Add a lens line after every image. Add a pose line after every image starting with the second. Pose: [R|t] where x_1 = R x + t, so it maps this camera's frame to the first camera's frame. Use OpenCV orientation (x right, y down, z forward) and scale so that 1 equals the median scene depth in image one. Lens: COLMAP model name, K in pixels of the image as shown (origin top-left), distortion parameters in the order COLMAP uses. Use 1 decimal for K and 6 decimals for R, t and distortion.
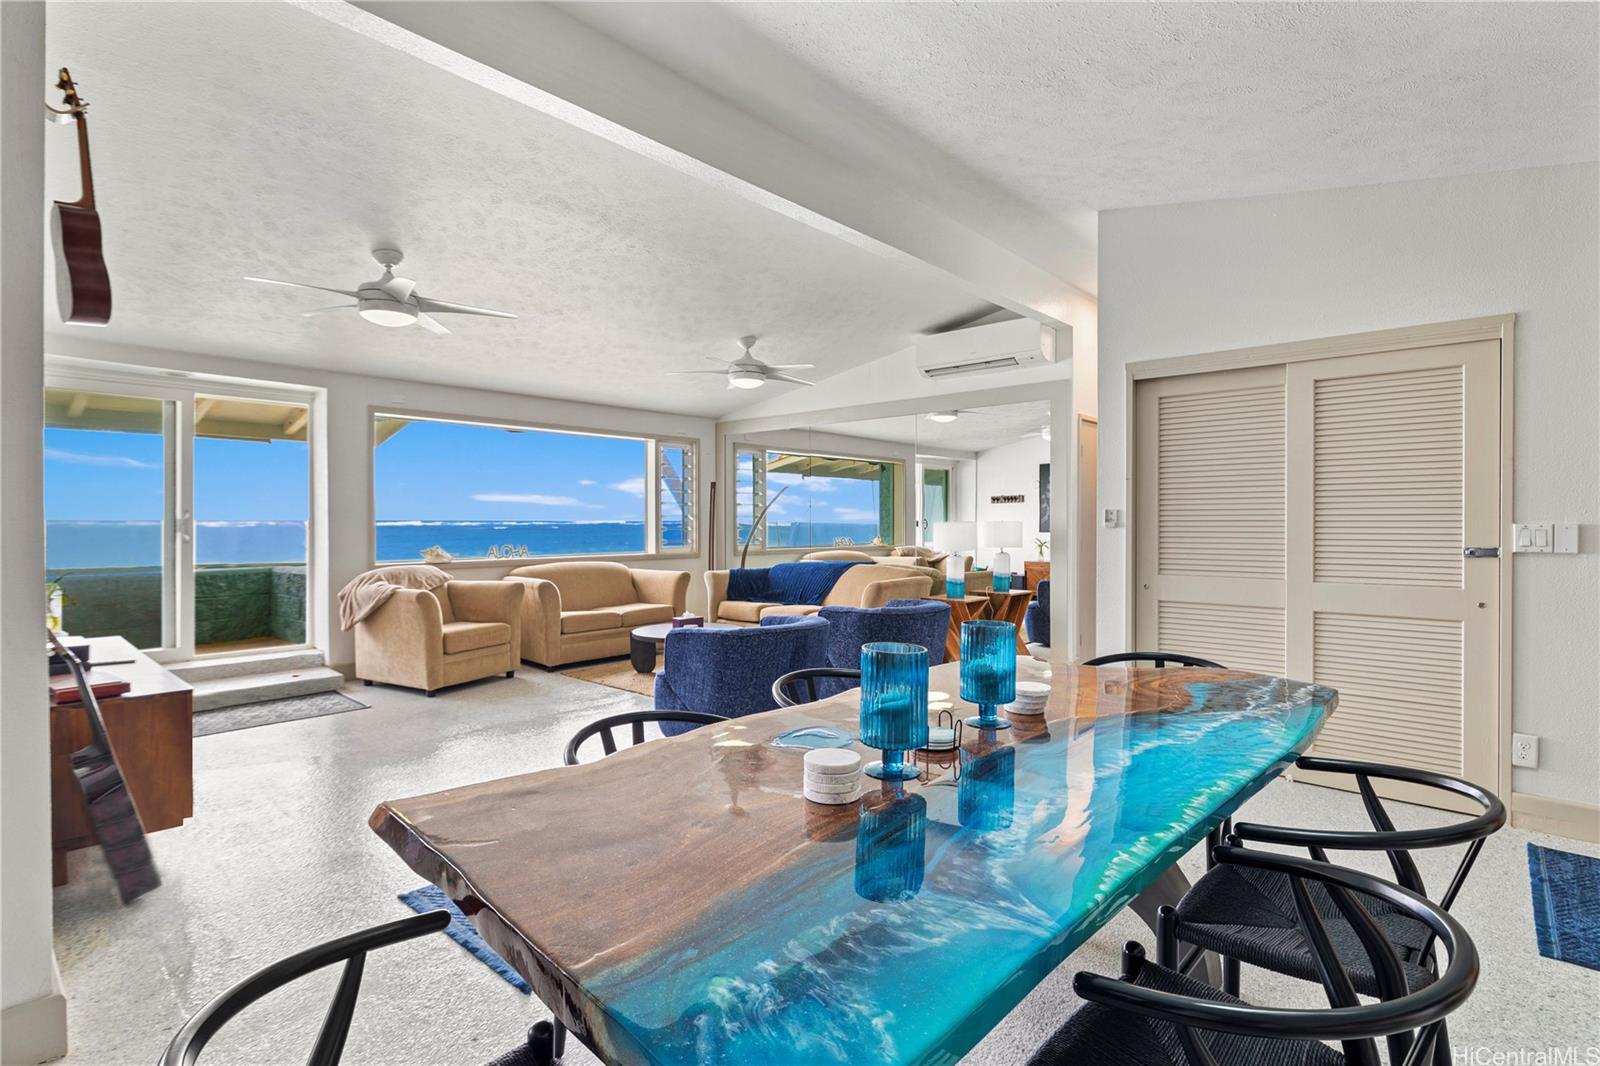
lens RADIAL K [[778.7, 0, 811.6], [0, 778.7, 525.5], [0, 0, 1]] dist [-0.015368, 0.000396]
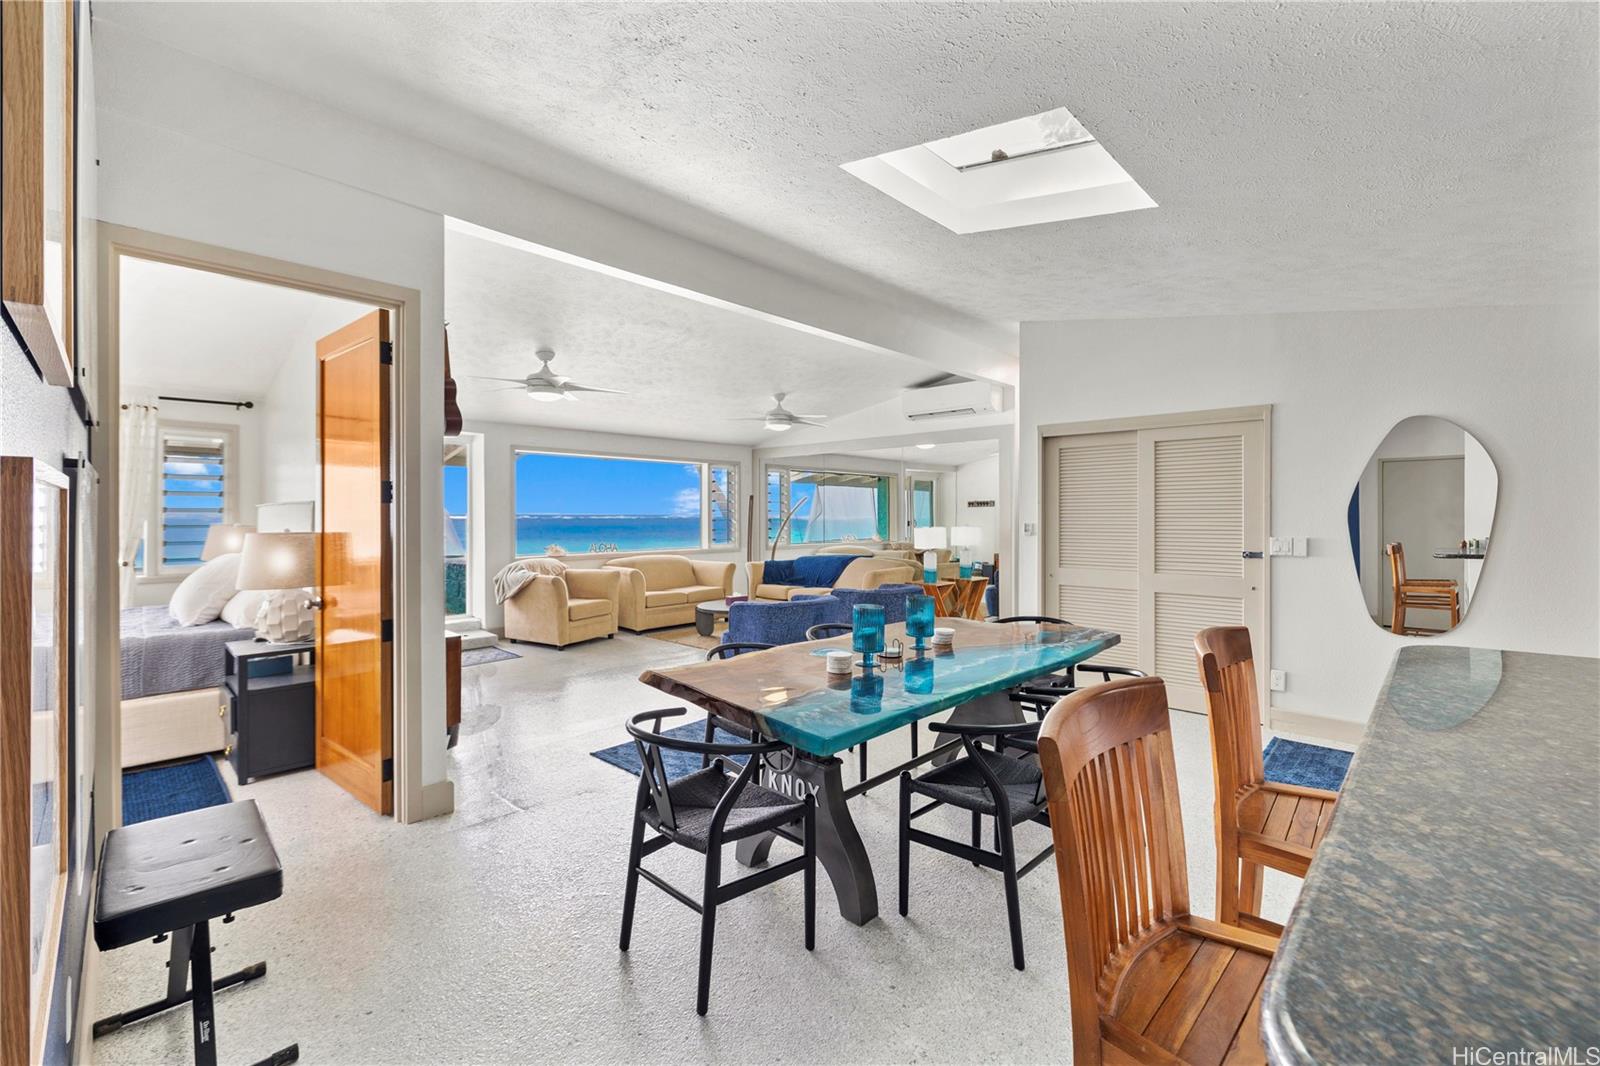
lens RADIAL K [[676.5, 0, 797.8], [0, 676.5, 516.4], [0, 0, 1]] dist [-0.011331, 0.000166]
pose [[0.999297, -0.000641, -0.037479, -0.004364], [0.000498, 0.999993, -0.003833, -0.020225], [0.037481, 0.003812, 0.999290, -0.213566]]
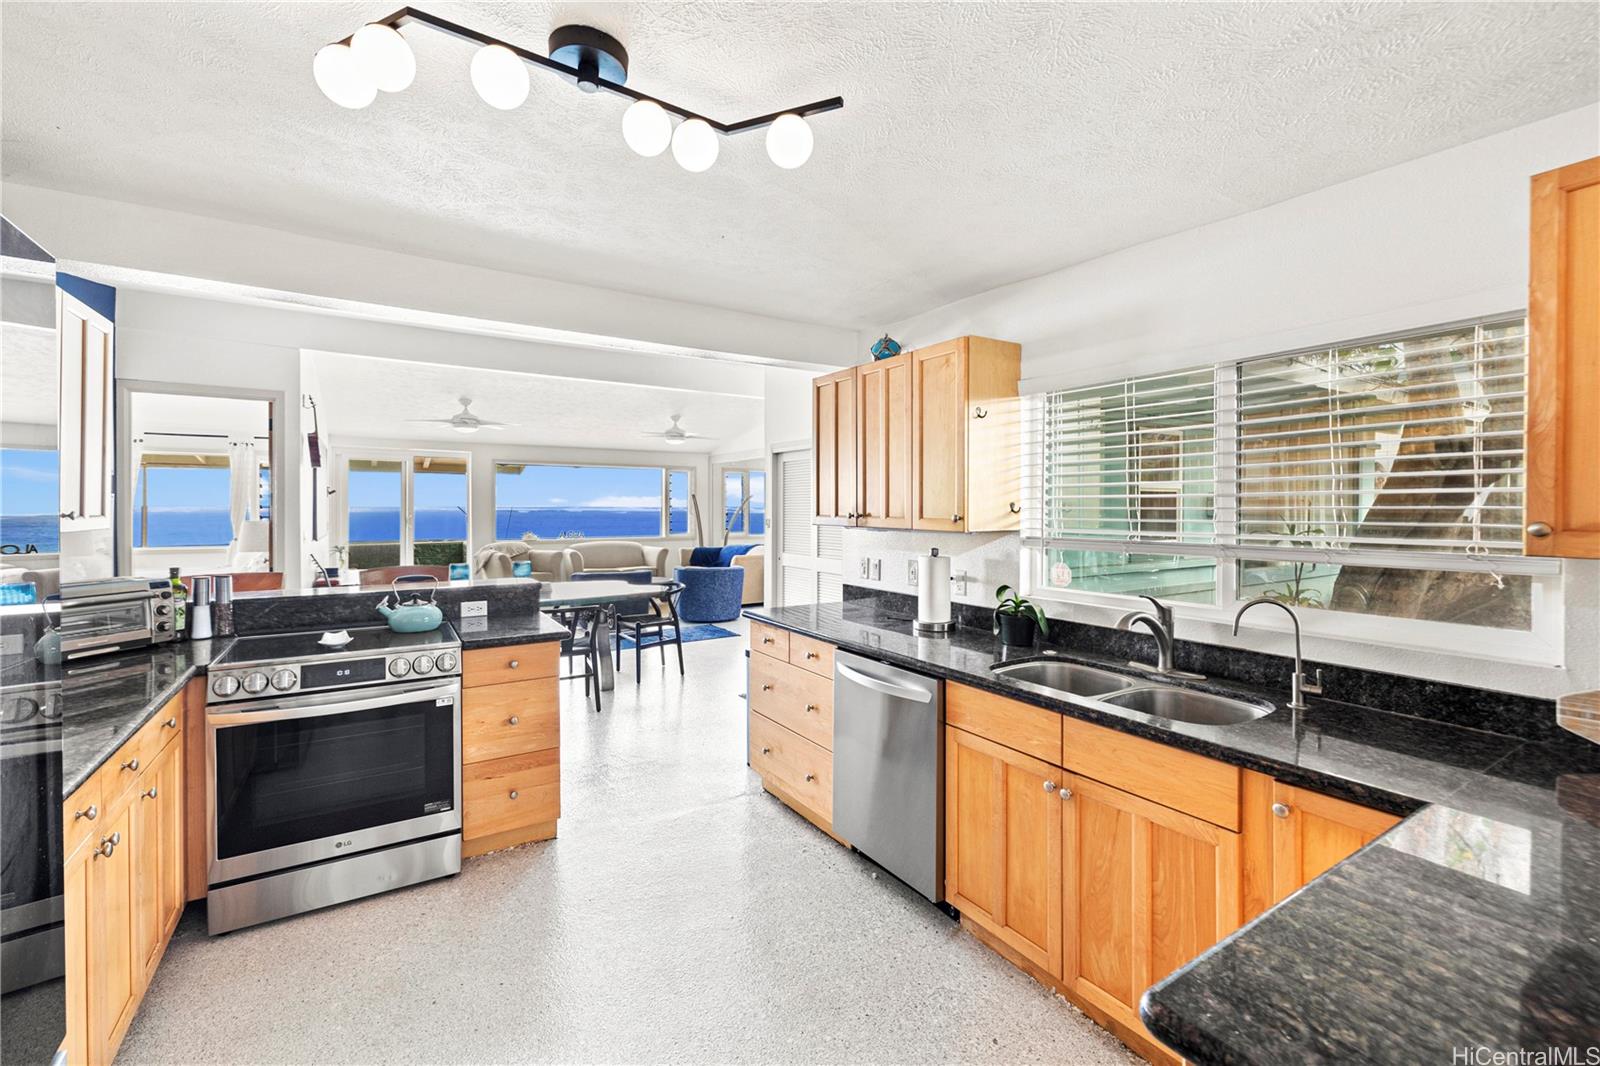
lens RADIAL K [[676.5, 0, 793.5], [0, 676.5, 511.6], [0, 0, 1]] dist [-0.011331, 0.000166]
pose [[0.960234, 0.004903, -0.279155, 0.640385], [-0.005145, 0.999987, -0.000133, -0.026860], [0.279150, 0.001564, 0.960246, -0.423996]]
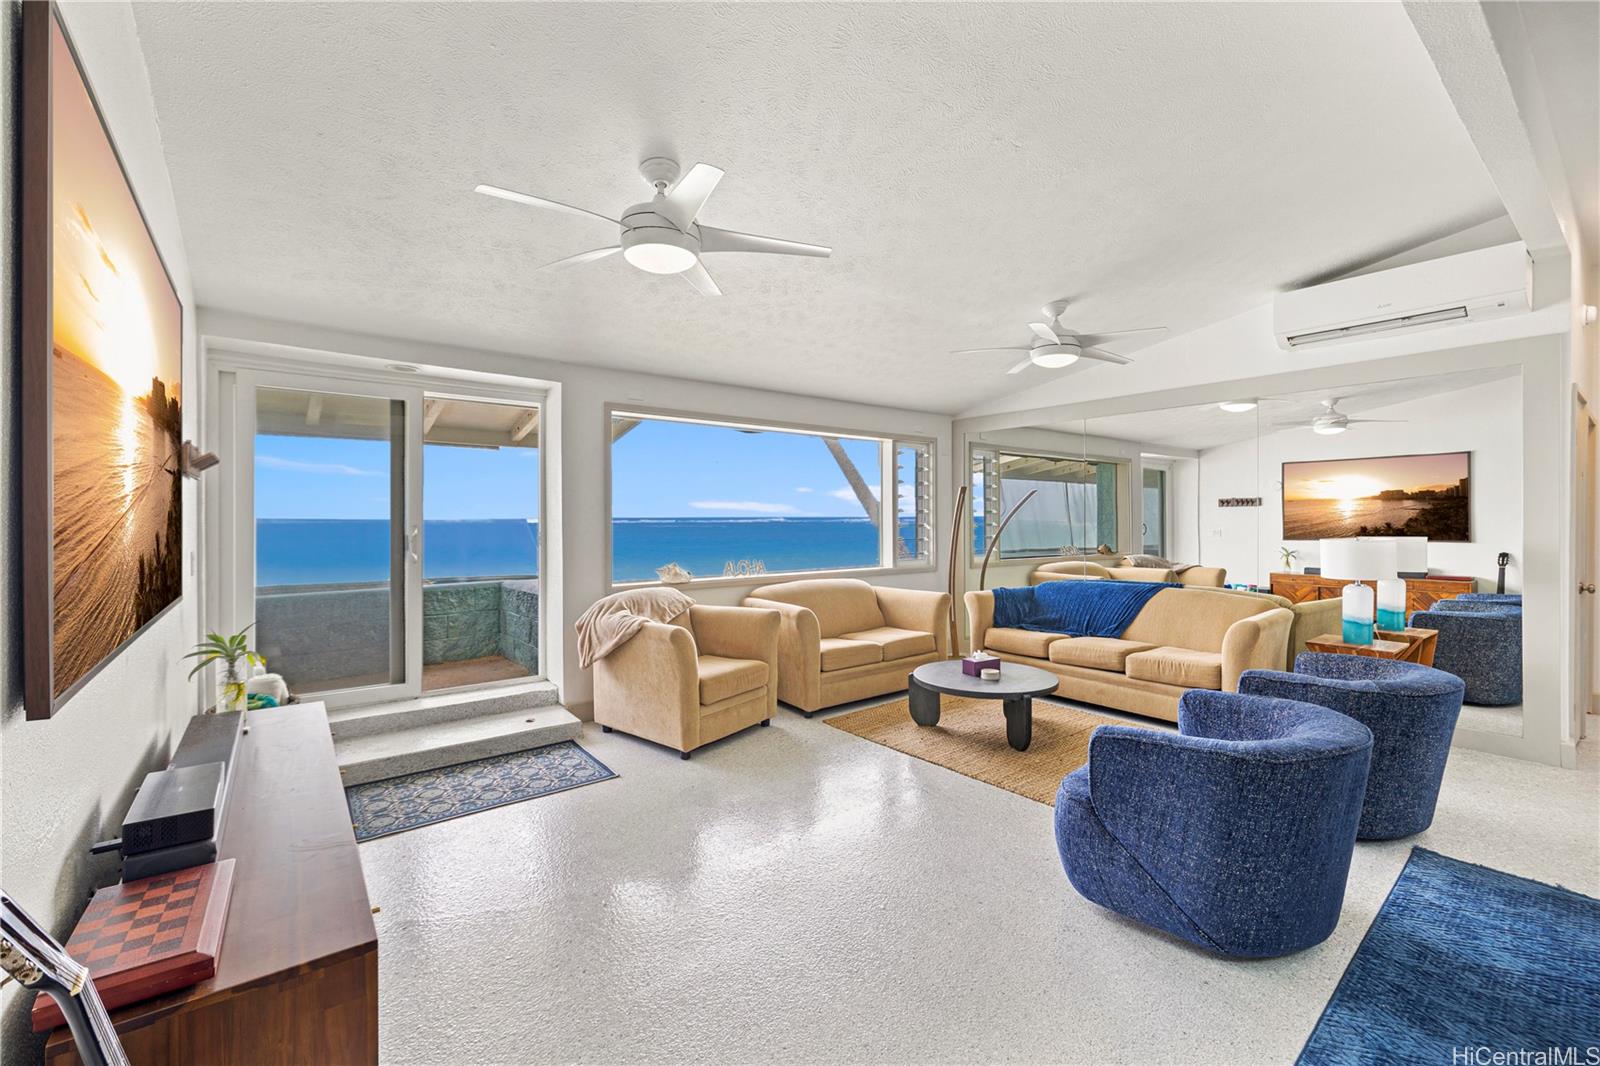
lens RADIAL K [[676.5, 0, 804.7], [0, 676.5, 522.6], [0, 0, 1]] dist [-0.011331, 0.000166]
pose [[0.984114, -0.000280, -0.177537, -0.223672], [0.000205, 1.000000, -0.000437, -0.021002], [0.177537, 0.000394, 0.984114, 0.304444]]
